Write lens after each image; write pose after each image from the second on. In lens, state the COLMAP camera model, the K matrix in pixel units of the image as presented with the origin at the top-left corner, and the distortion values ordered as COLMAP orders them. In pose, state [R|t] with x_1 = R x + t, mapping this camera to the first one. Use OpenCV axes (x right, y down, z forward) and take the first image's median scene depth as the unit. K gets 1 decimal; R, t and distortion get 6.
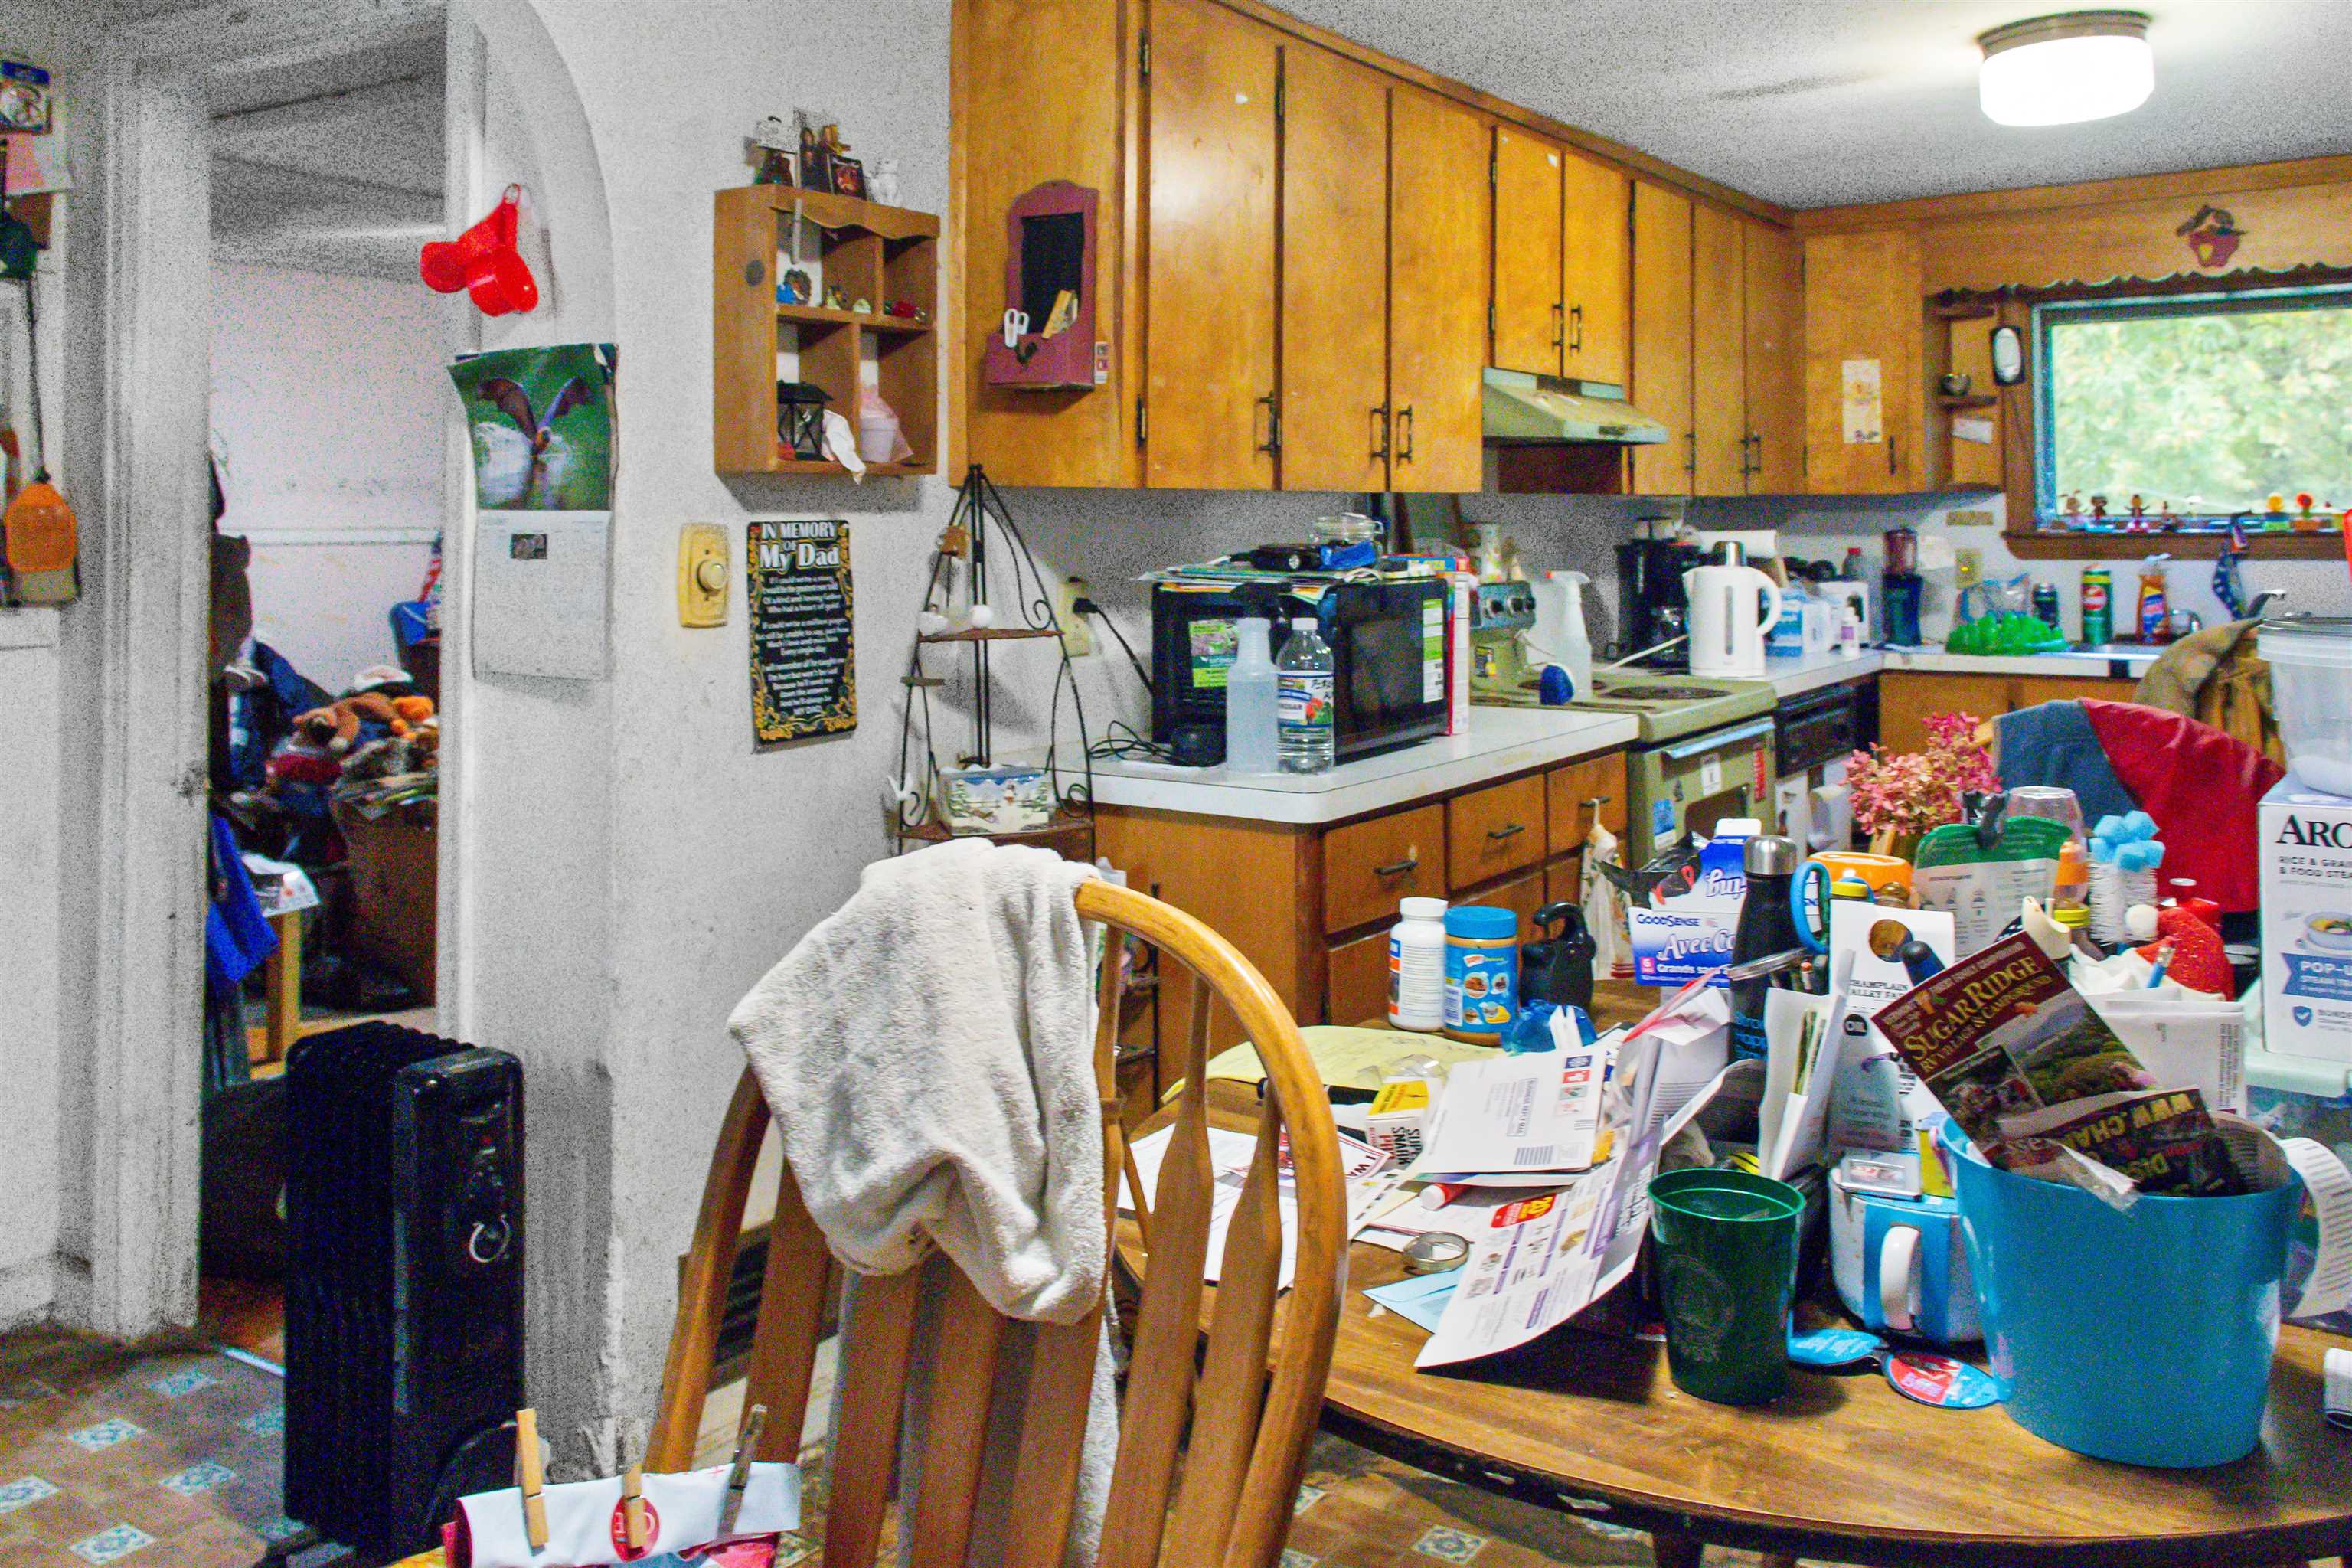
lens RADIAL K [[1977.4, 0, 1165.4], [0, 1977.4, 787.8], [0, 0, 1]] dist [0.021316, -0.012039]
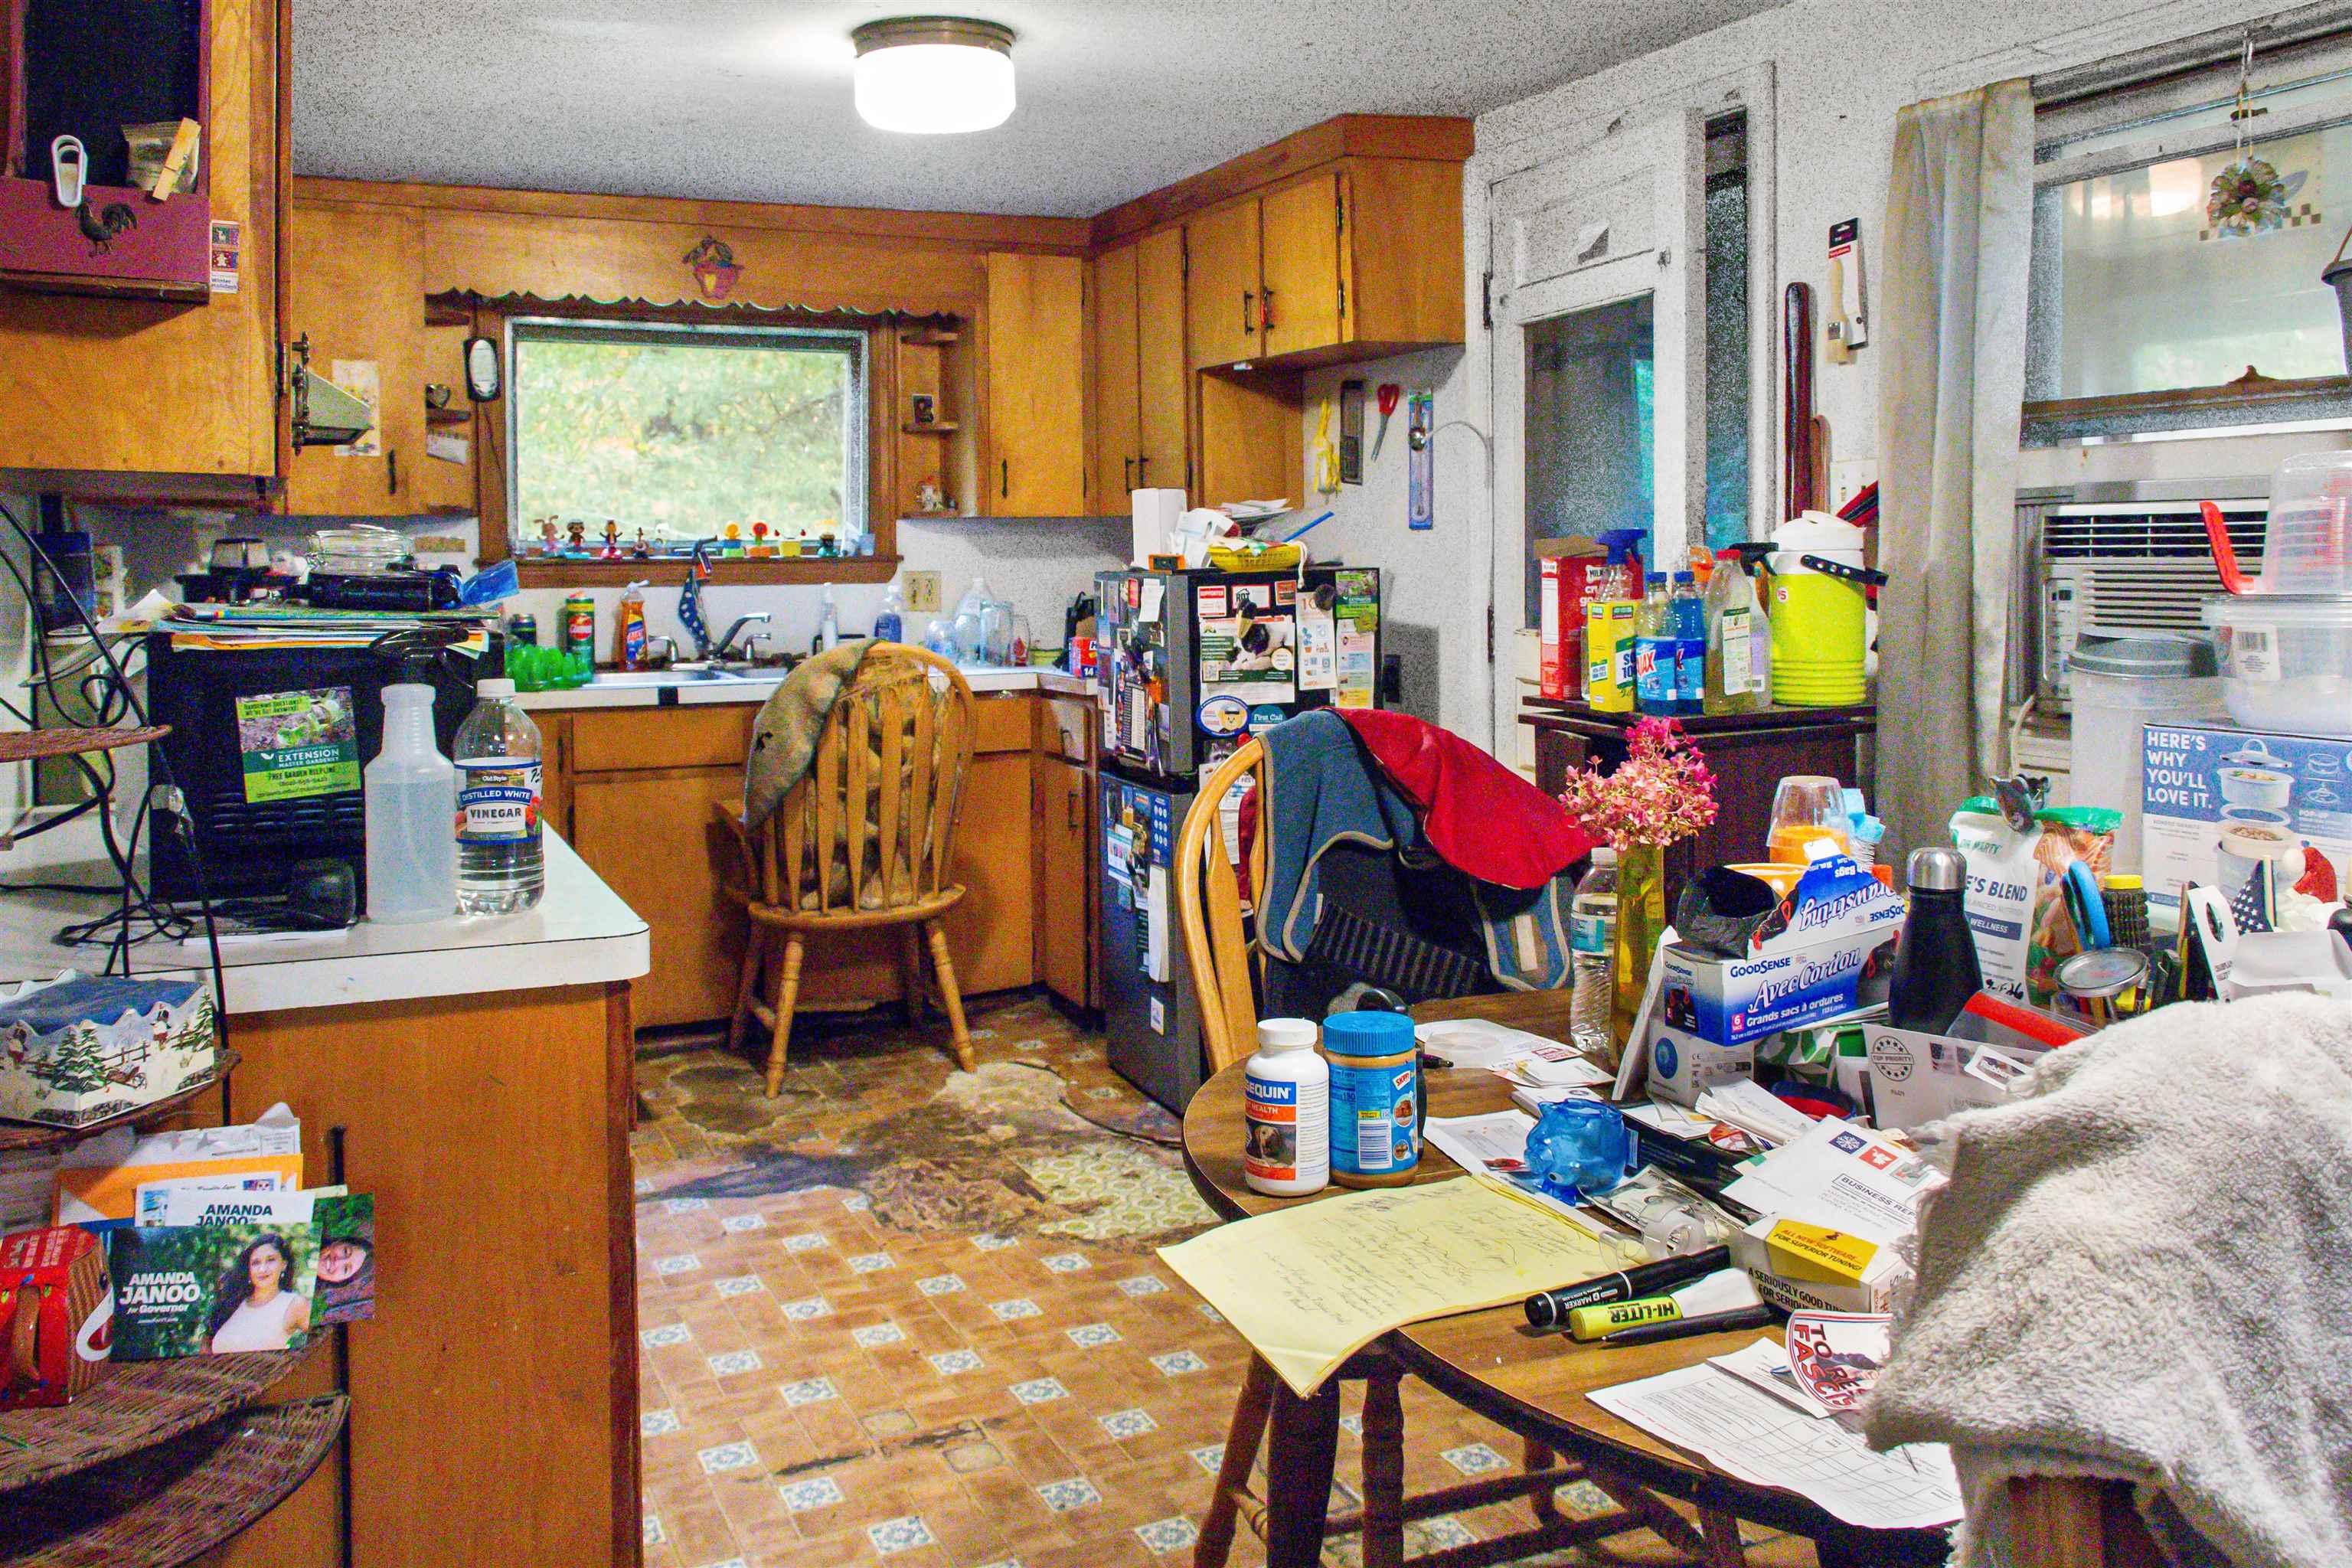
lens RADIAL K [[1977.4, 0, 1179.1], [0, 1977.4, 780.6], [0, 0, 1]] dist [0.021316, -0.012039]
pose [[0.502784, -0.101173, 0.858471, -0.234348], [0.119987, 0.991681, 0.046599, -0.033002], [-0.856044, 0.079576, 0.510741, 0.276531]]
